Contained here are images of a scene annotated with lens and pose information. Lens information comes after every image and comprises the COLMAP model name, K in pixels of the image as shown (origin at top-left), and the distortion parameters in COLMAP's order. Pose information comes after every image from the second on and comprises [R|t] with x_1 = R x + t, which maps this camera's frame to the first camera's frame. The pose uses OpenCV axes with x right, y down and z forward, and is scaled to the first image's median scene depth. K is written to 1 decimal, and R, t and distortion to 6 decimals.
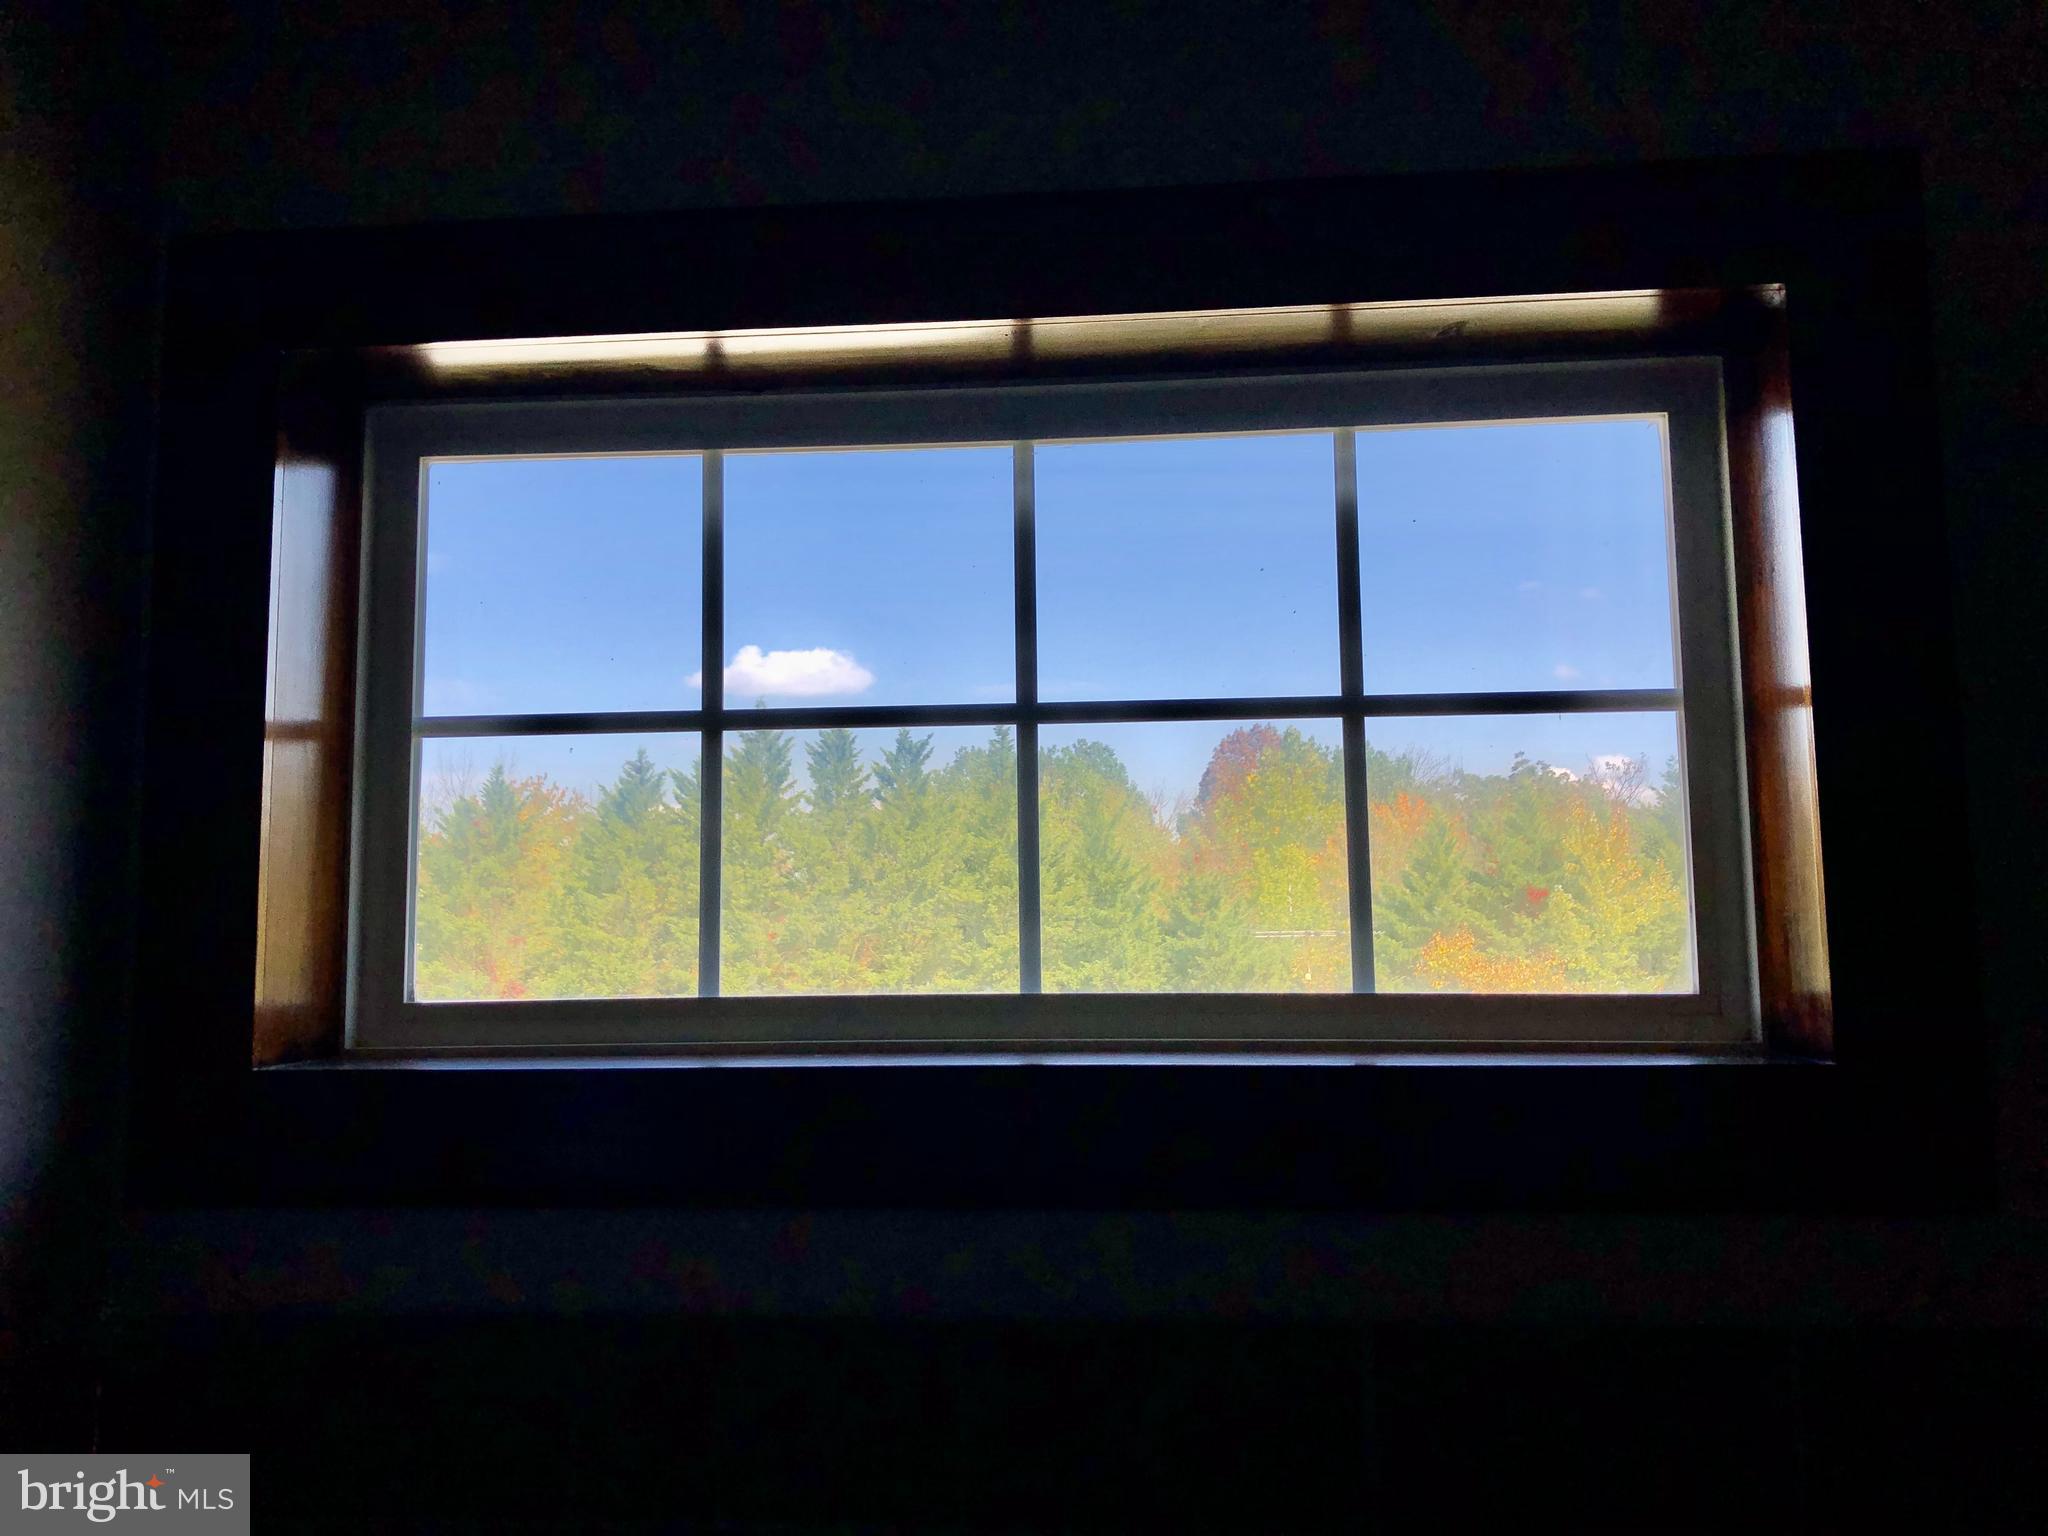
lens RADIAL K [[1729.3, 0, 1023.0], [0, 1729.3, 678.7], [0, 0, 1]] dist [-0.010732, 0.054434]
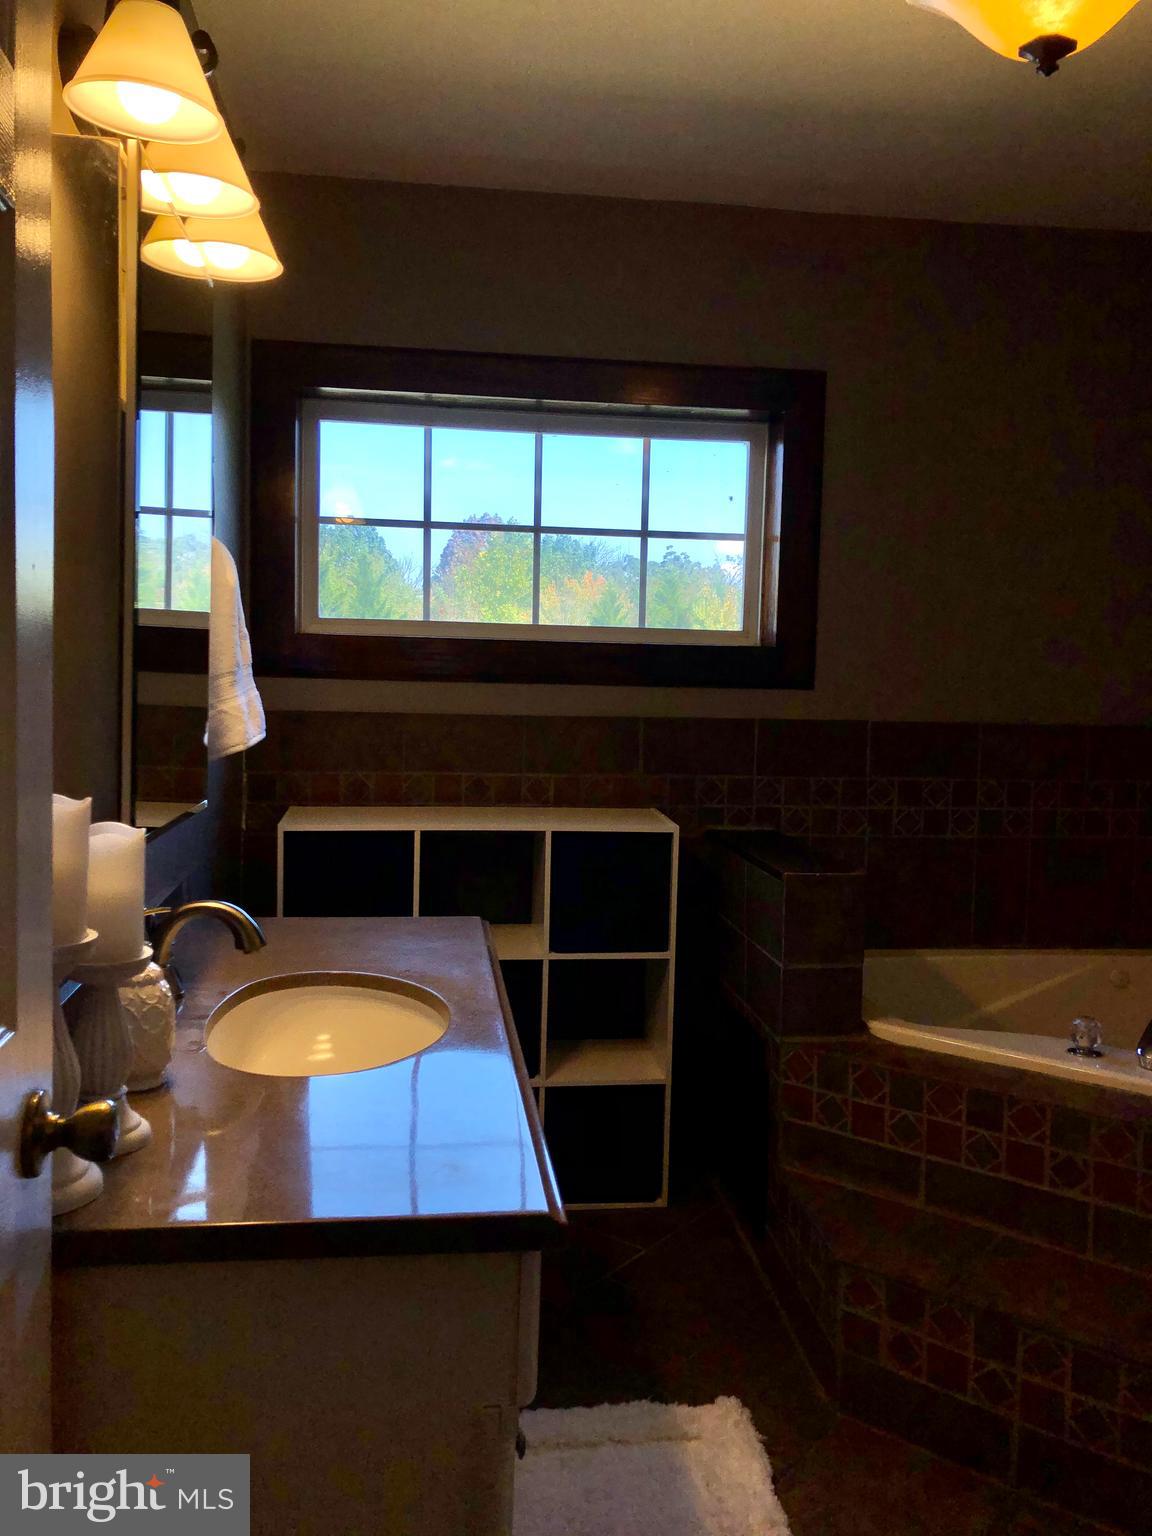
lens RADIAL K [[1297.0, 0, 576.0], [0, 1297.0, 768.0], [0, 0, 1]] dist [-0.010732, 0.054434]
pose [[0.976647, 0.016610, 0.214206, -0.246164], [-0.063437, 0.974850, 0.213641, -0.037159], [-0.205270, -0.222240, 0.953139, -0.754917]]
